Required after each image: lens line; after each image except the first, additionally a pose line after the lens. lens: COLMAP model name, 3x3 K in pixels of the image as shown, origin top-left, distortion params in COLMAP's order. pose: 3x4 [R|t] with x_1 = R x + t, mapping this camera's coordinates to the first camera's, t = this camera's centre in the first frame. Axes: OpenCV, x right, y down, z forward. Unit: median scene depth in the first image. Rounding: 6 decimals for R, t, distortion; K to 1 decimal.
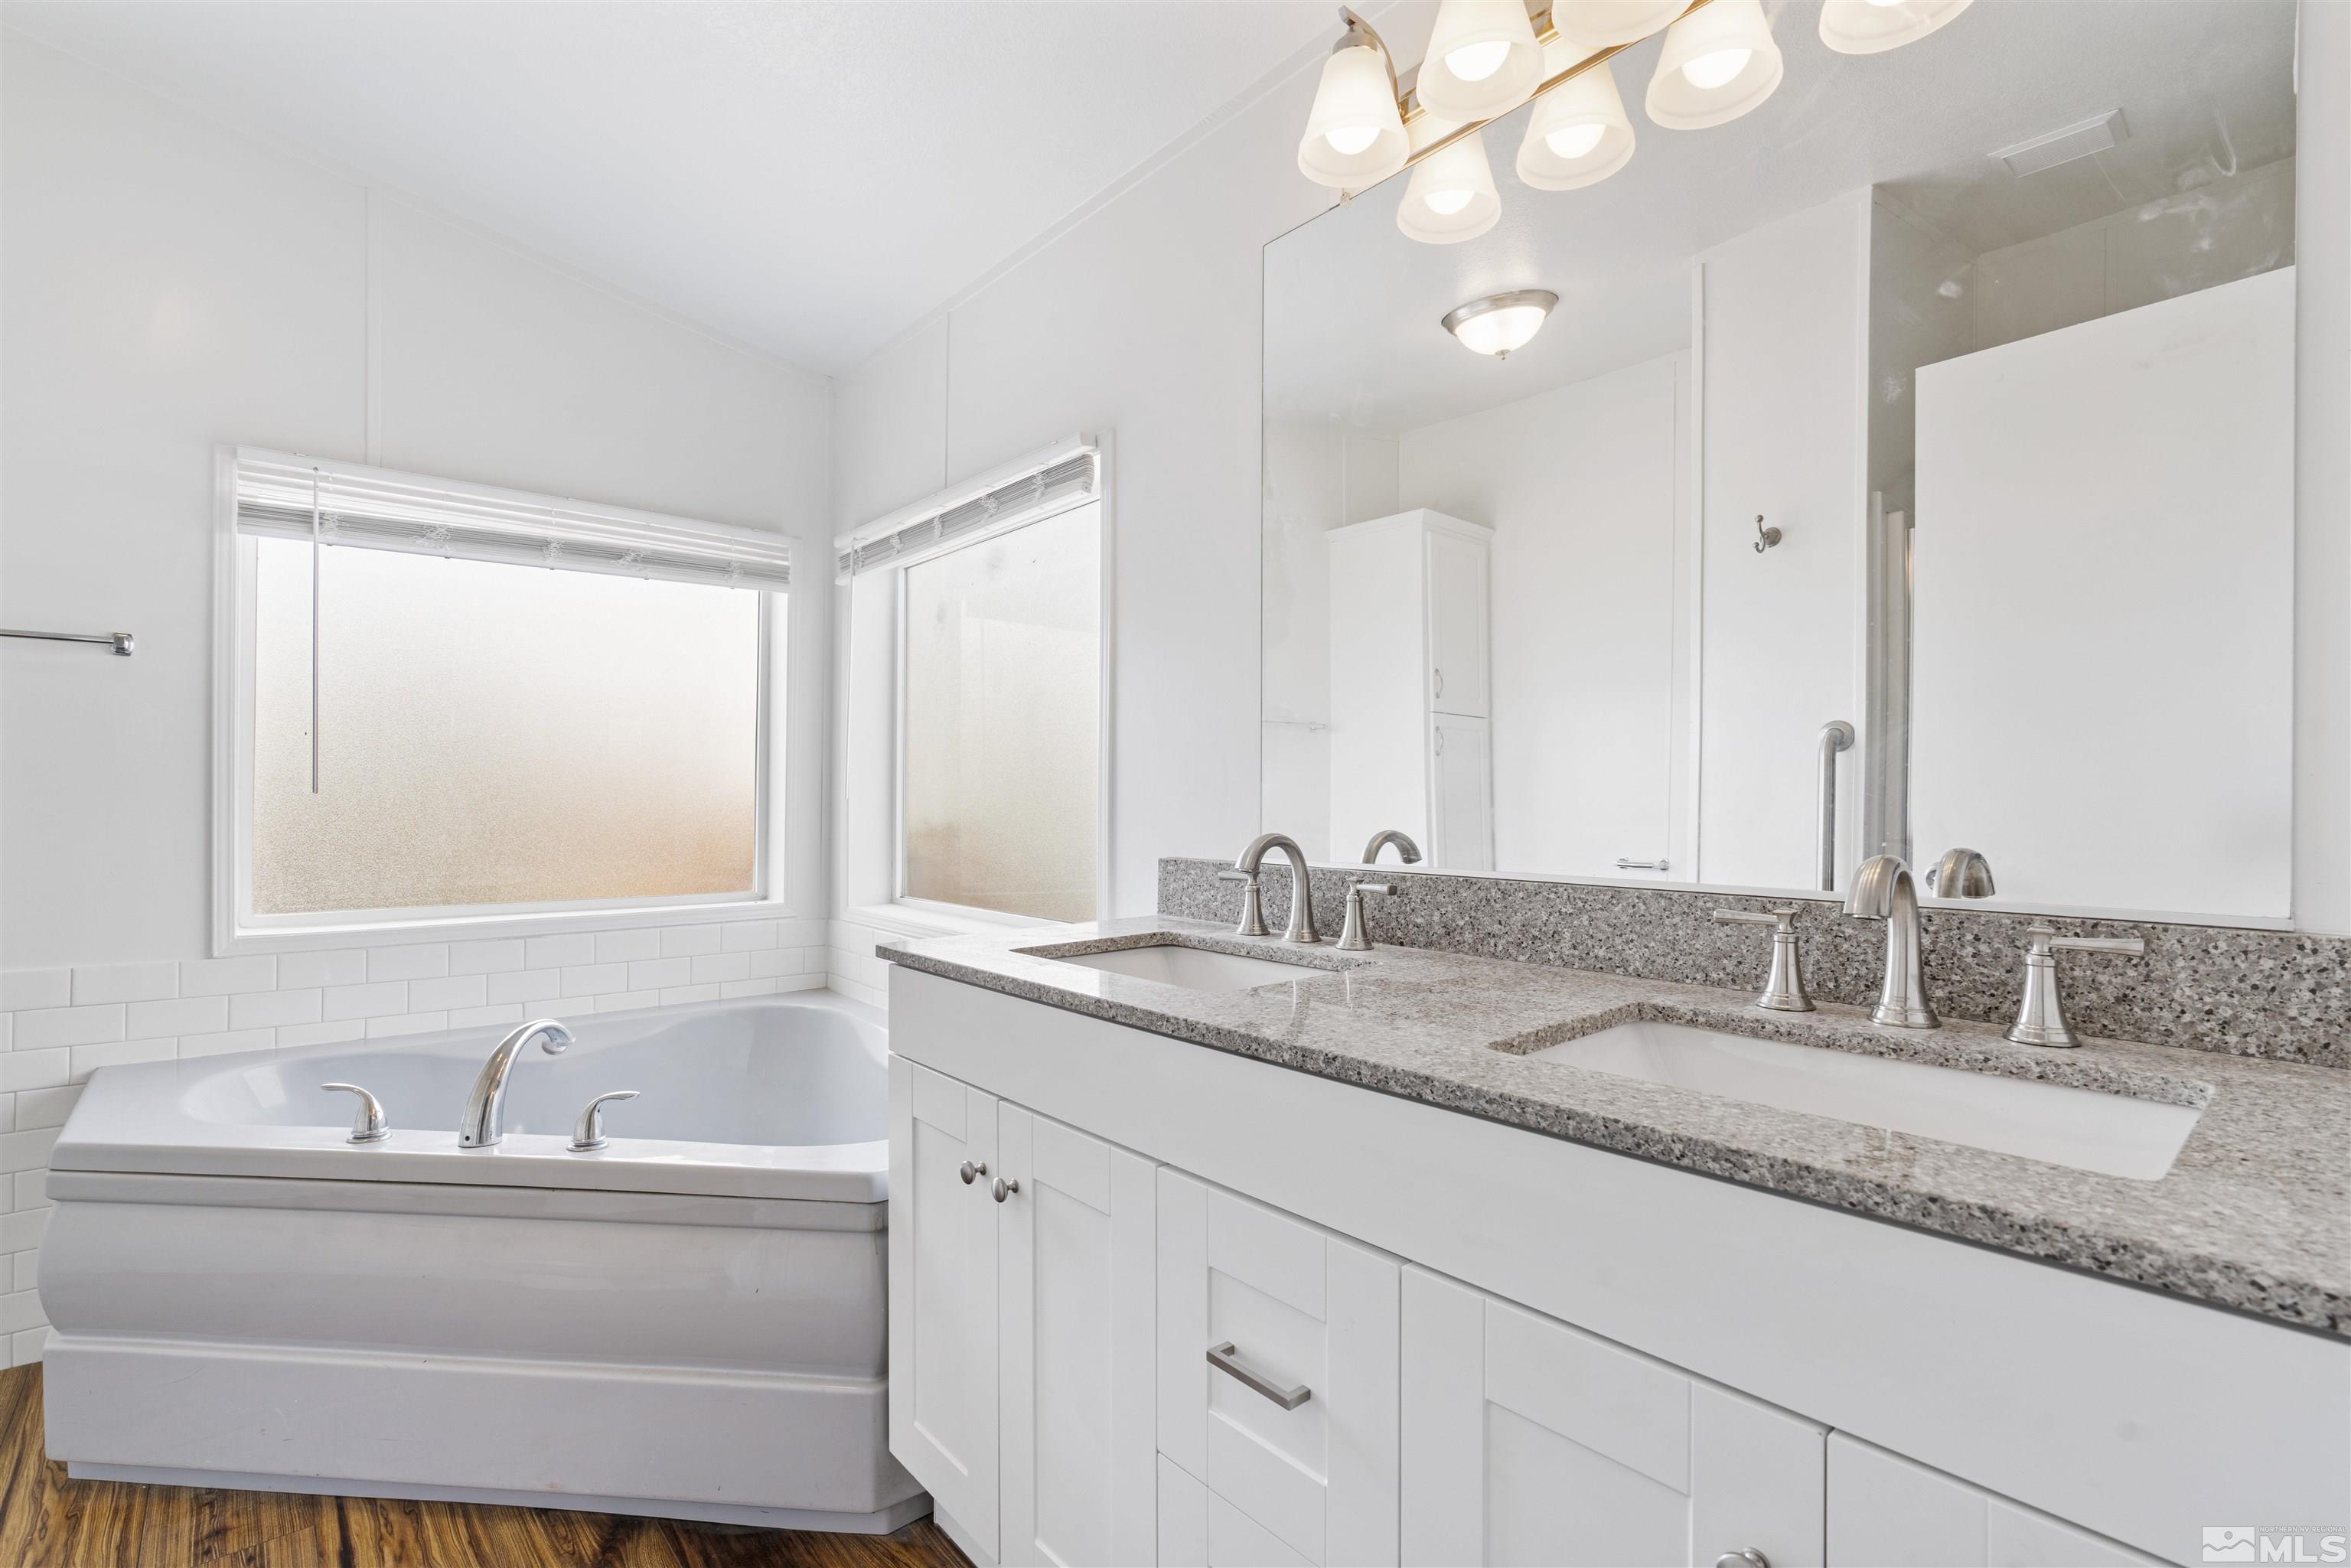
lens RADIAL K [[1073.6, 0, 1159.8], [0, 1073.6, 778.6], [0, 0, 1]] dist [-0.010012, 0.000566]
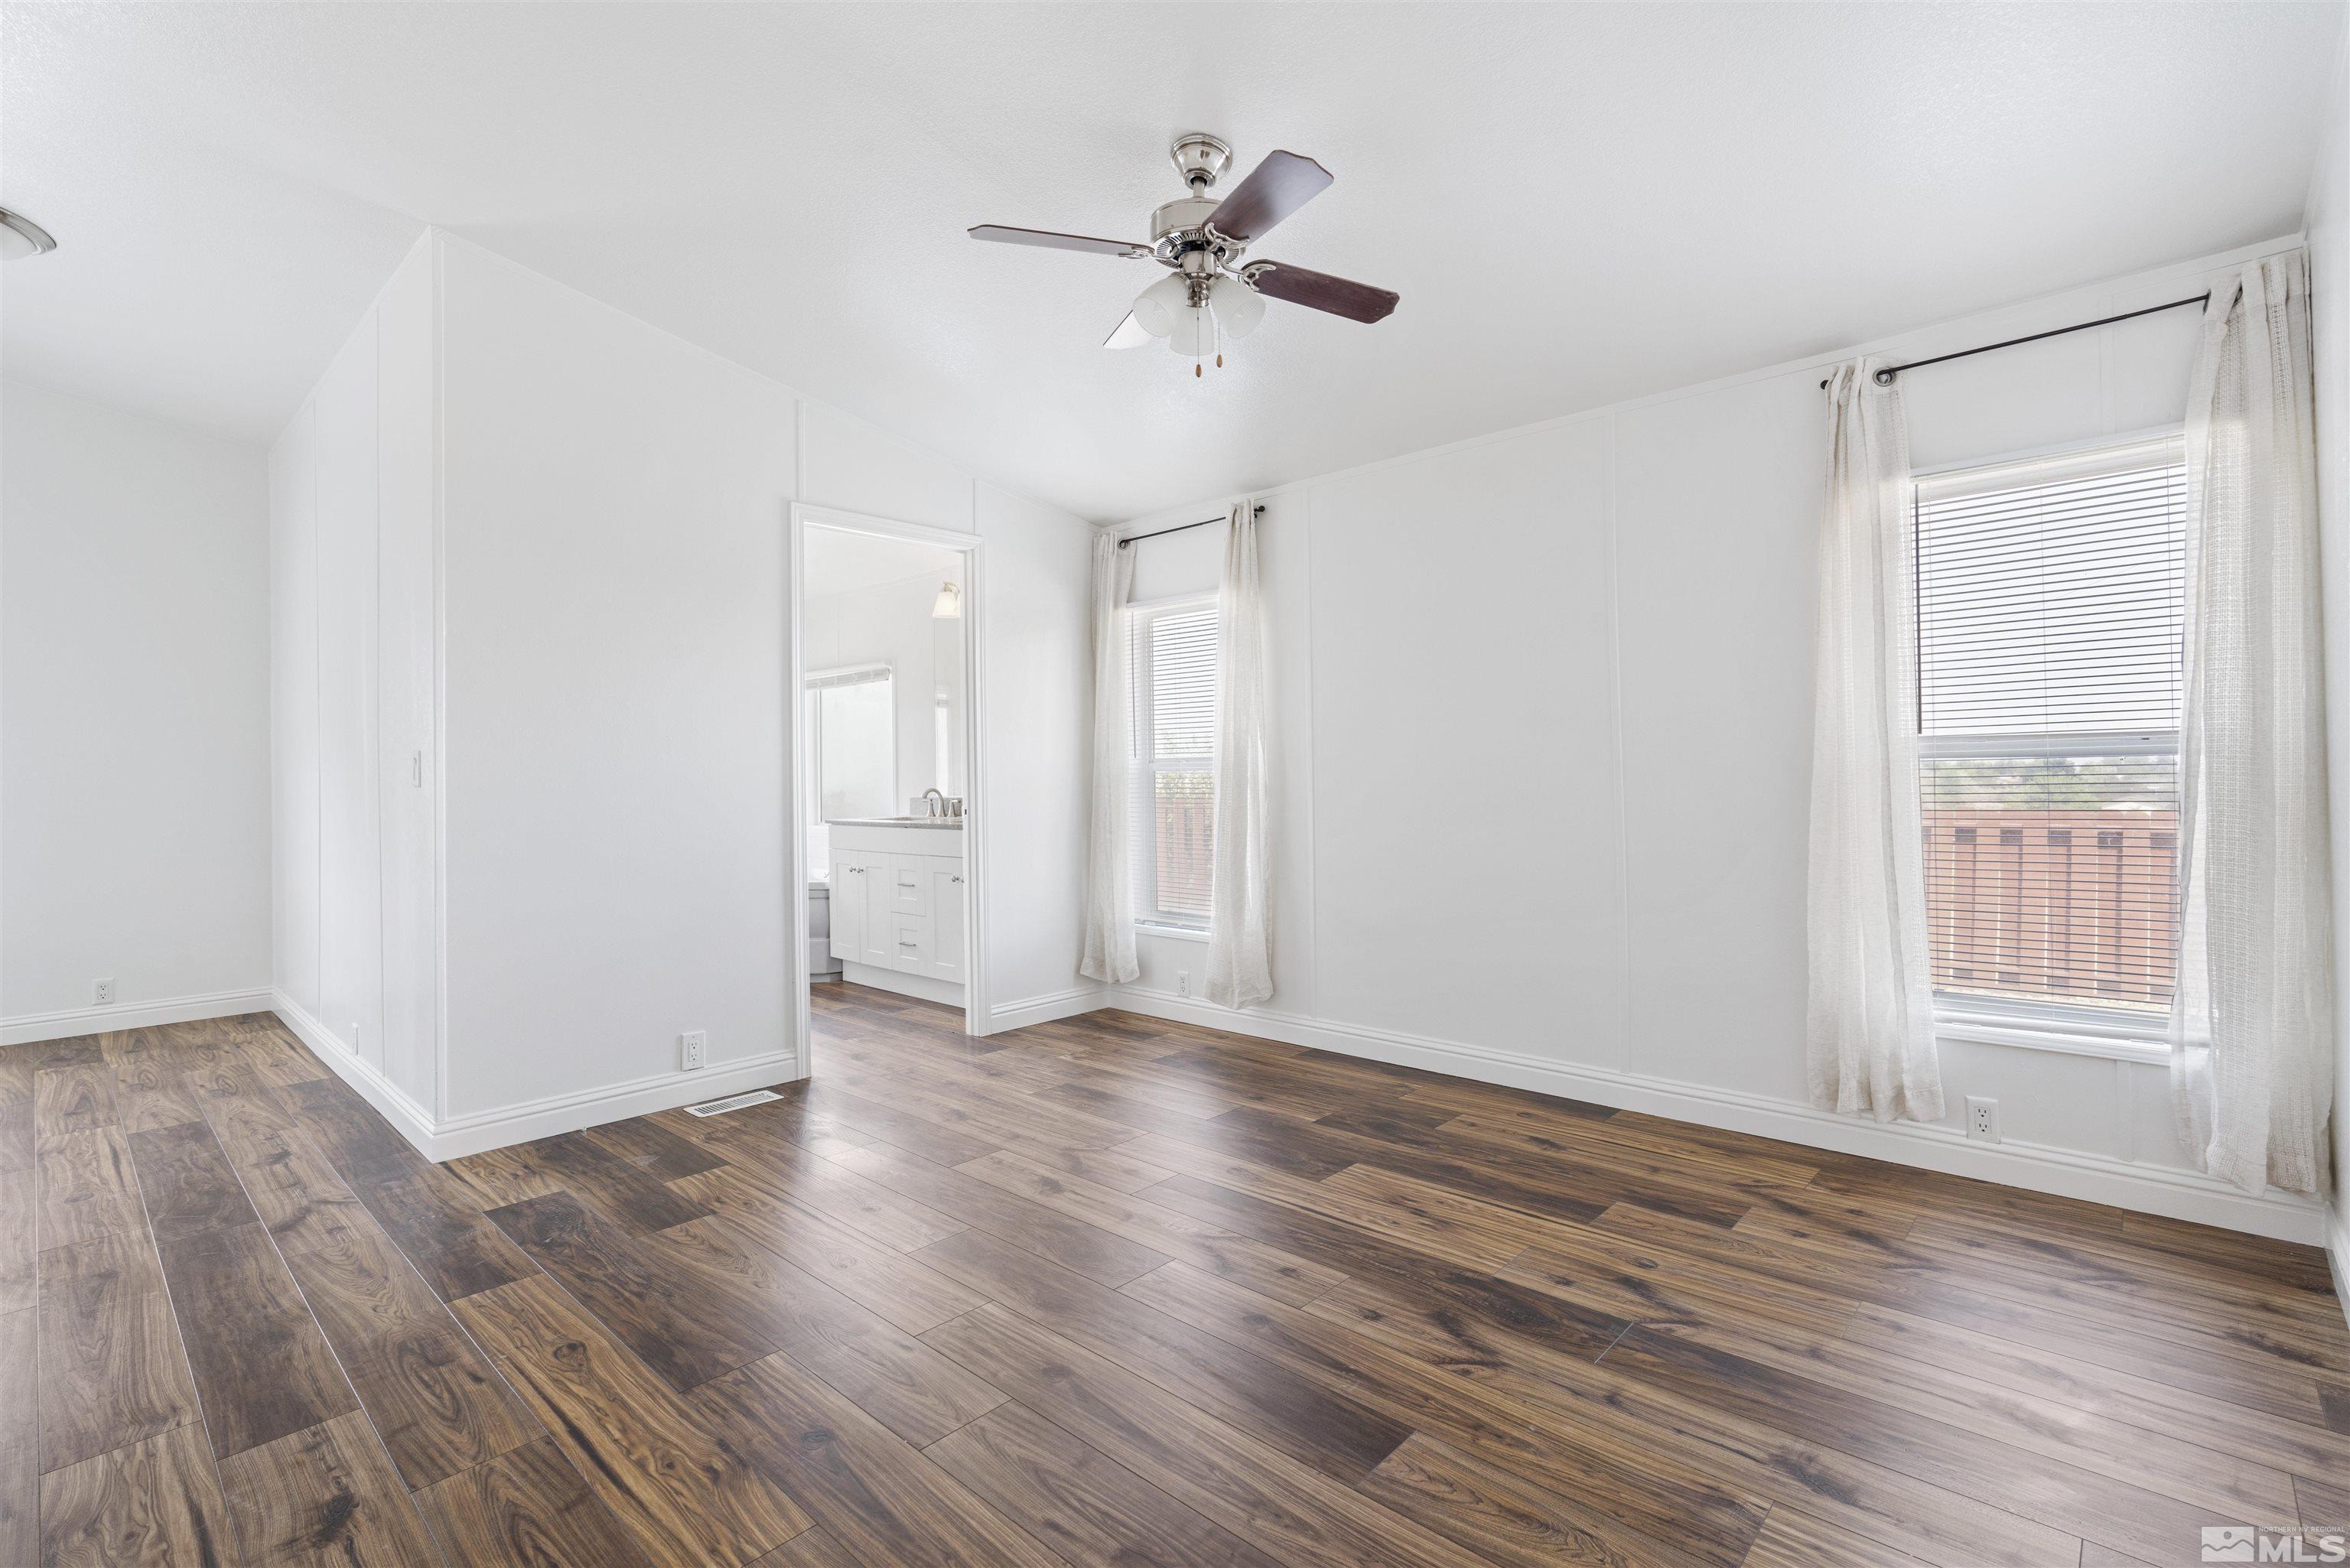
lens RADIAL K [[1073.1, 0, 1159.3], [0, 1073.1, 778.6], [0, 0, 1]] dist [-0.010012, 0.000566]
pose [[0.995425, -0.019700, 0.093497, 0.398389], [0.018324, 0.999711, 0.015546, -0.018862], [-0.093776, -0.013762, 0.995498, -2.047731]]
